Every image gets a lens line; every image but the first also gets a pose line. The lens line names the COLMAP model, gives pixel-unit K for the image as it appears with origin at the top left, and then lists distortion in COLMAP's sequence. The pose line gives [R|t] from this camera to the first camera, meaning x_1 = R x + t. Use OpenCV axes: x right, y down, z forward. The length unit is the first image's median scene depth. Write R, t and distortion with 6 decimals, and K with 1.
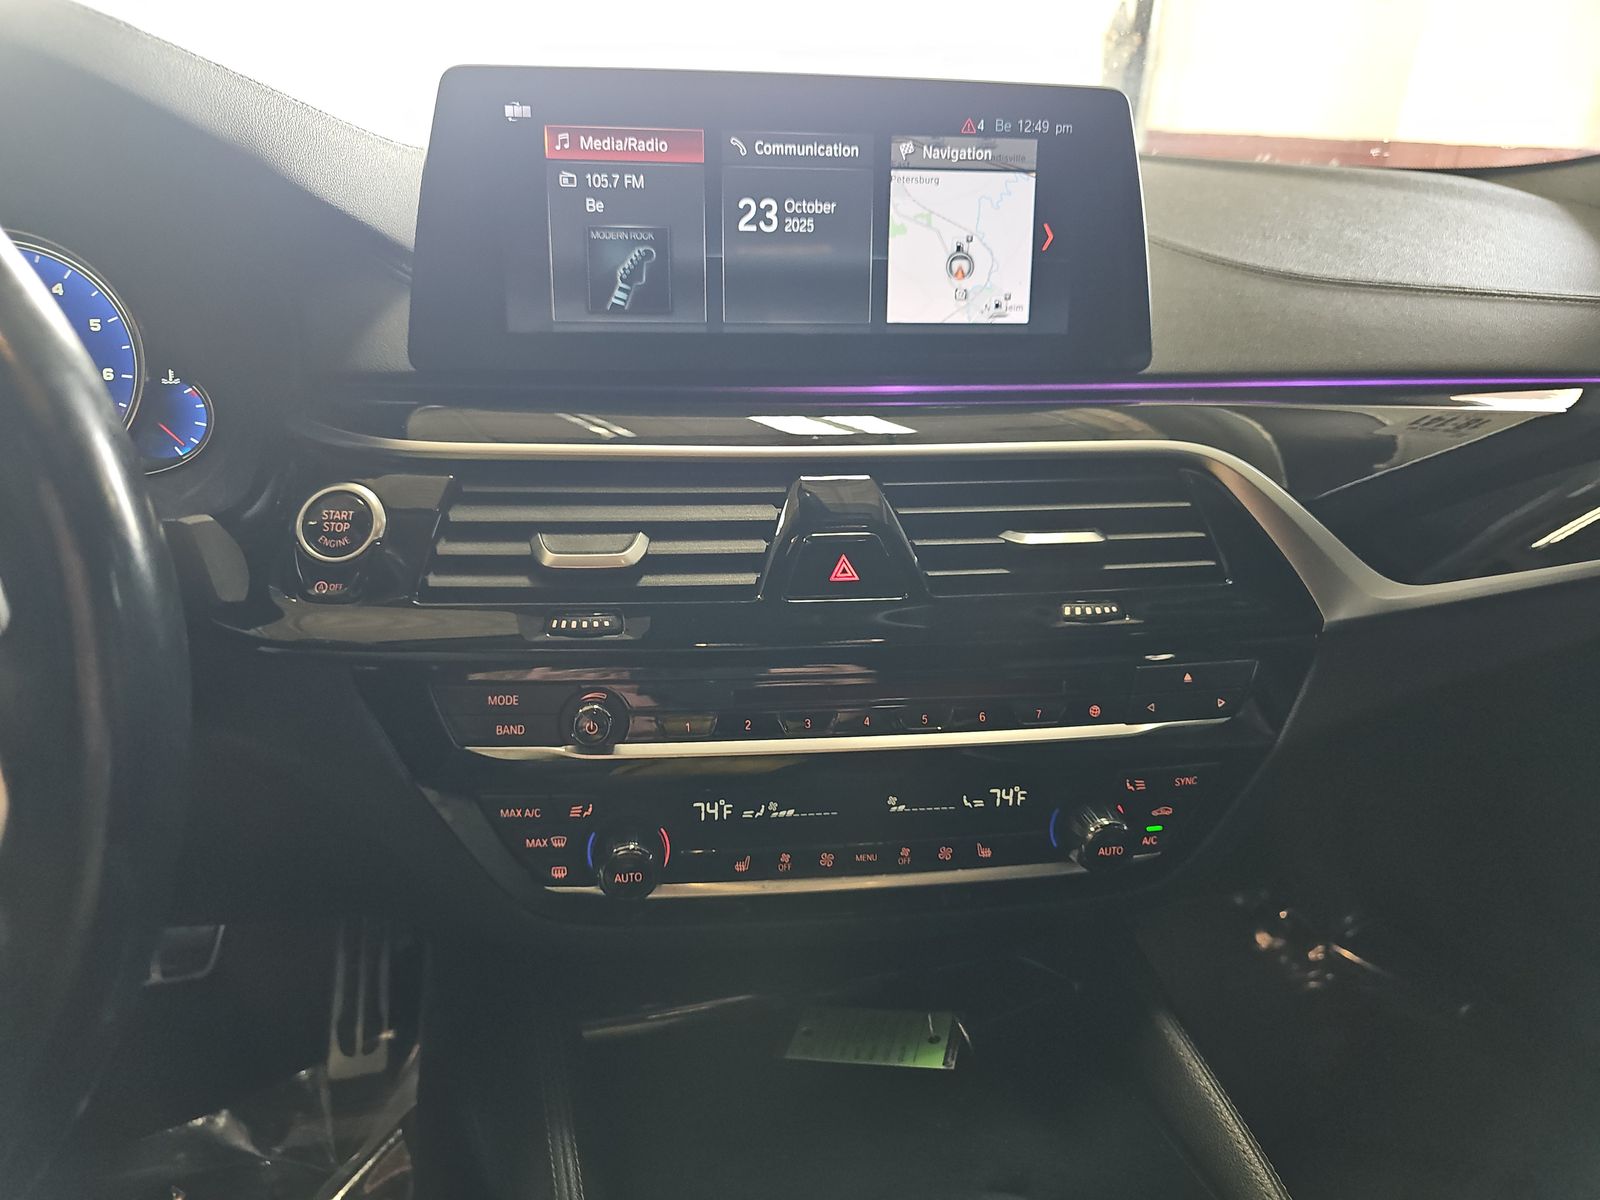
lens RADIAL K [[1035.7, 0, 800.0], [0, 1035.7, 600.0], [0, 0, 1]] dist [-0.000154, 0.000095]
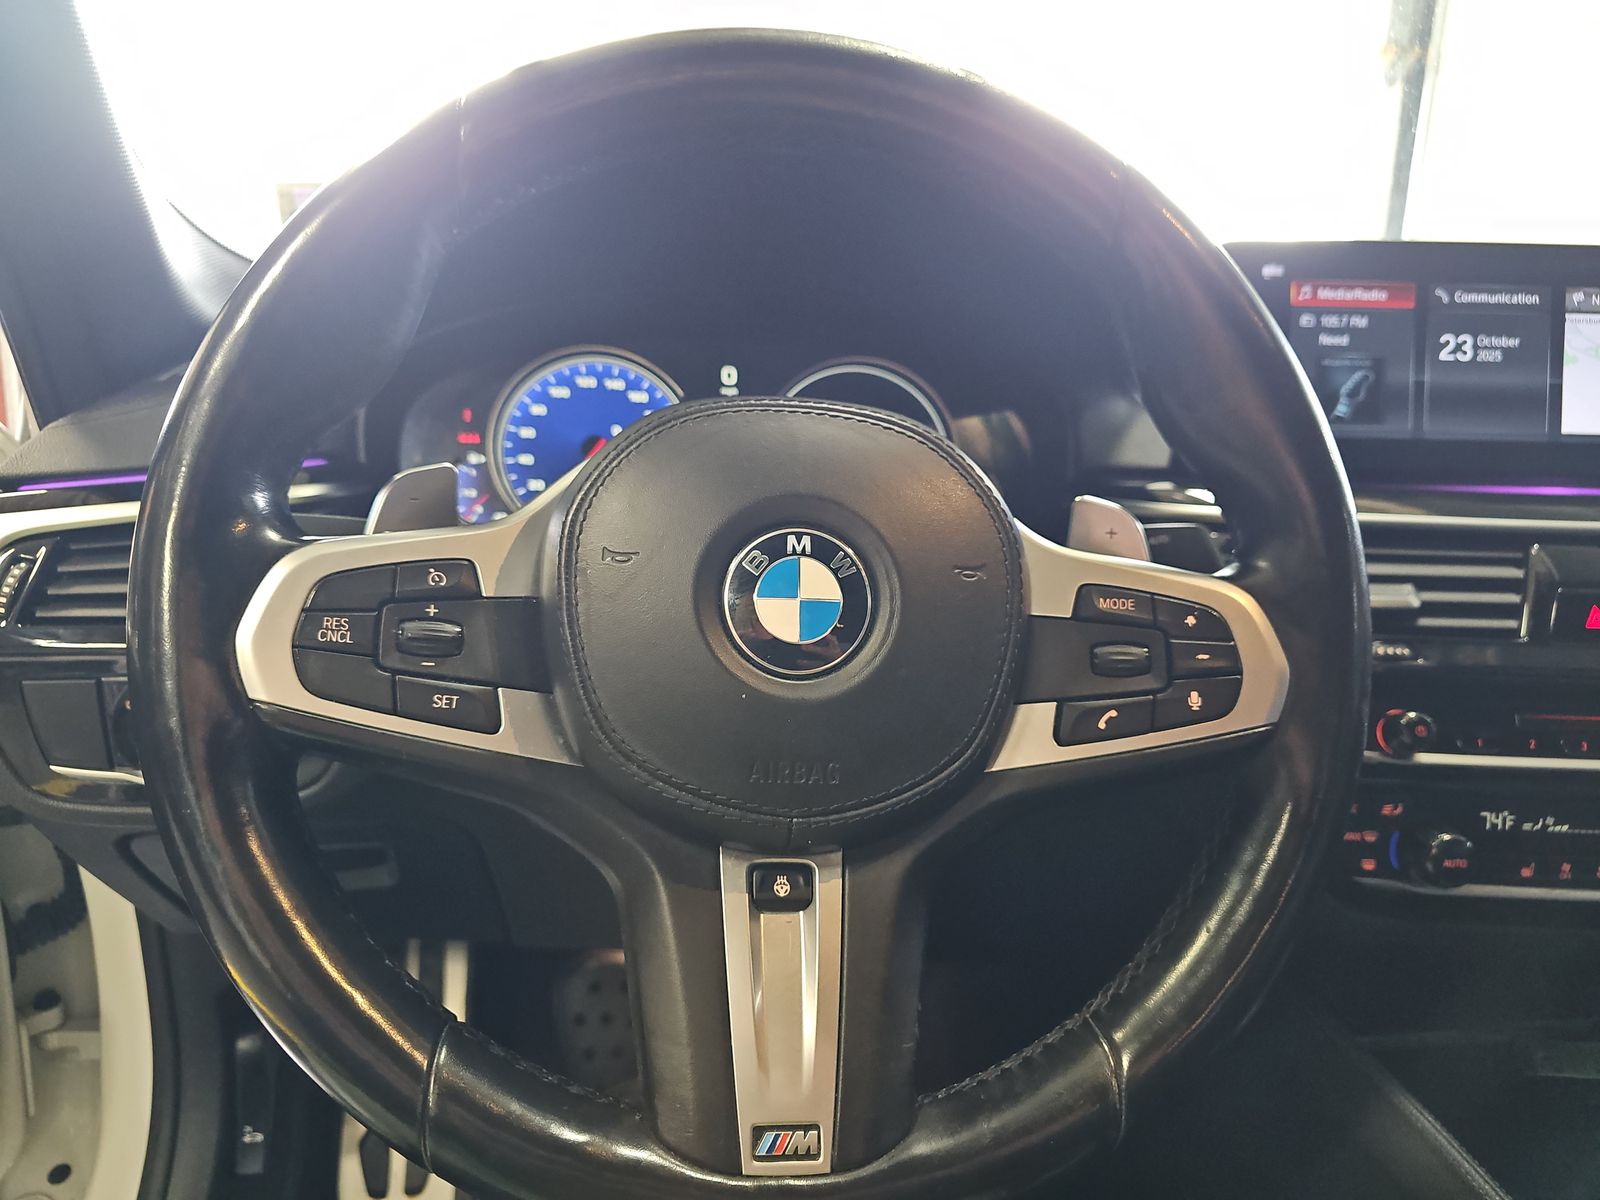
lens RADIAL K [[1035.7, 0, 800.0], [0, 1035.7, 600.0], [0, 0, 1]] dist [-0.000154, 0.000095]
pose [[0.991211, 0.024920, -0.129922, -0.657235], [-0.051783, 0.976820, -0.207705, 0.225769], [0.121735, 0.212607, 0.969525, -0.240561]]
